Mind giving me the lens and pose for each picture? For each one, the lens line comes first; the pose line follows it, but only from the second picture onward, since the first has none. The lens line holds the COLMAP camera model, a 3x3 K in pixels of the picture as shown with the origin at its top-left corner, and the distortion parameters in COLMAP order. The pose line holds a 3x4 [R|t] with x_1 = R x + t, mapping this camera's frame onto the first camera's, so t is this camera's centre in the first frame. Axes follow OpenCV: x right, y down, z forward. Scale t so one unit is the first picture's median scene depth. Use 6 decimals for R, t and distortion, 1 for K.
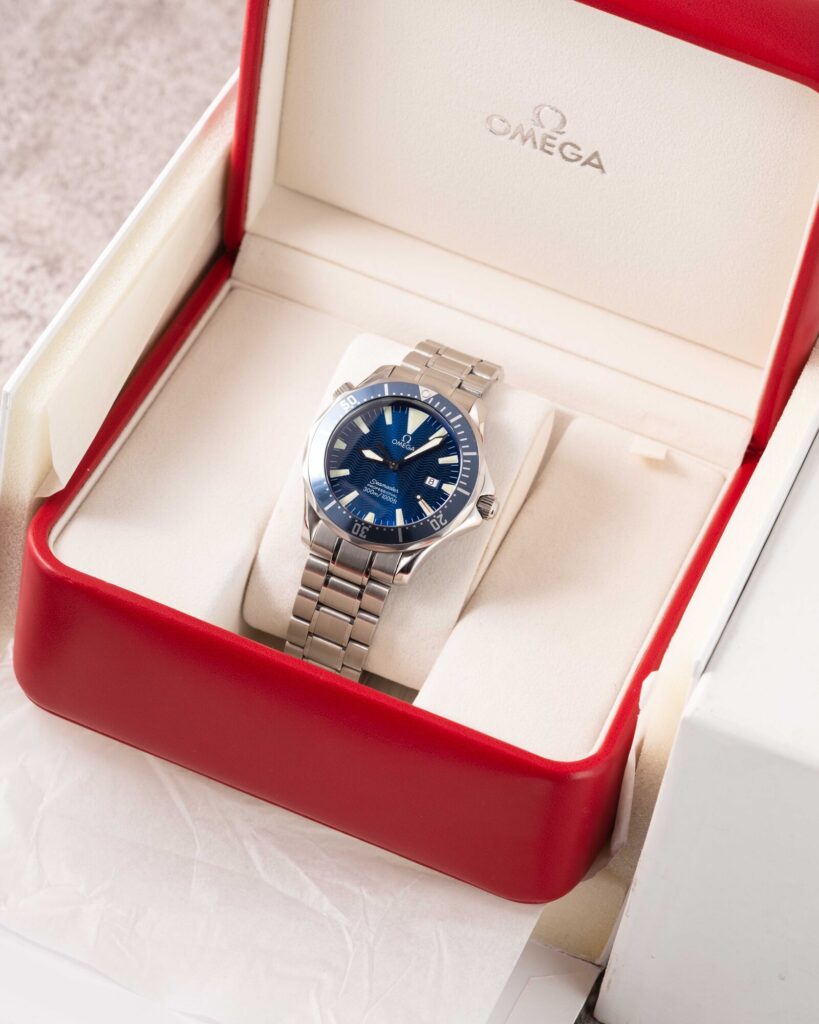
lens RADIAL K [[4118.2, 0, 414.3], [0, 4118.2, 511.1], [0, 0, 1]] dist [0.145114, 0.000000]
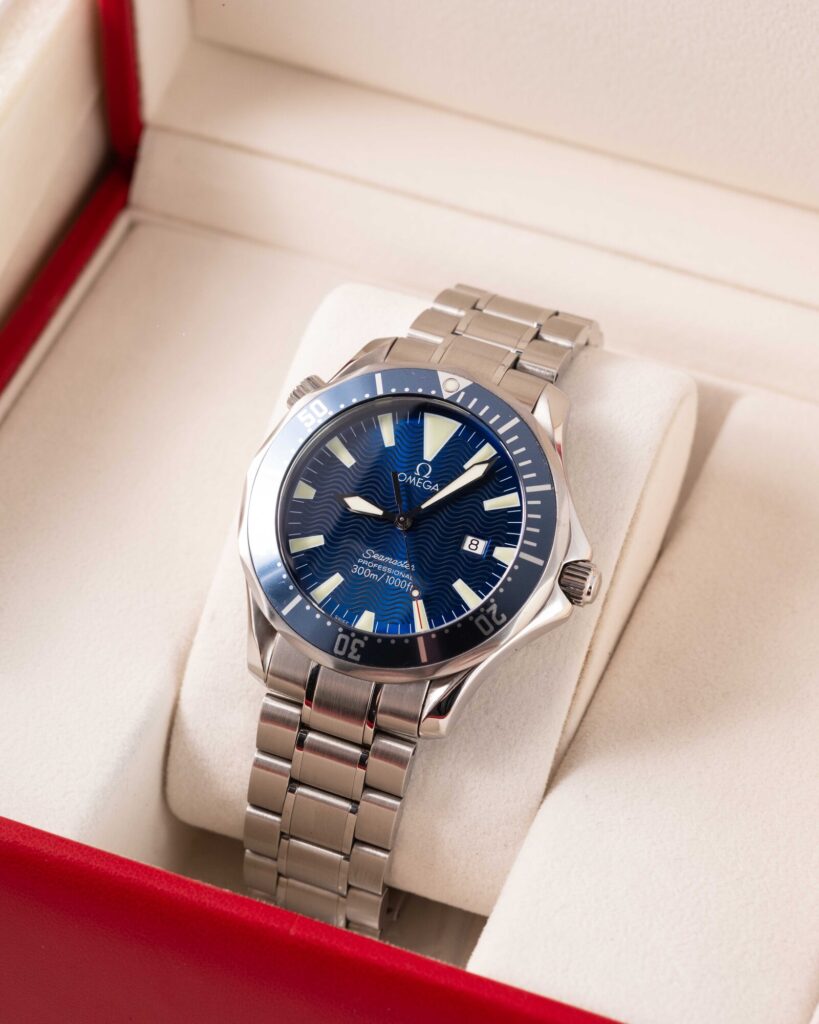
lens RADIAL K [[4118.2, 0, 400.4], [0, 4118.2, 515.7], [0, 0, 1]] dist [0.145114, 0.000000]
pose [[0.993347, -0.086694, -0.075799, 0.035893], [0.088100, 0.995993, 0.015394, -0.020068], [0.074160, -0.021970, 0.997004, 0.450348]]
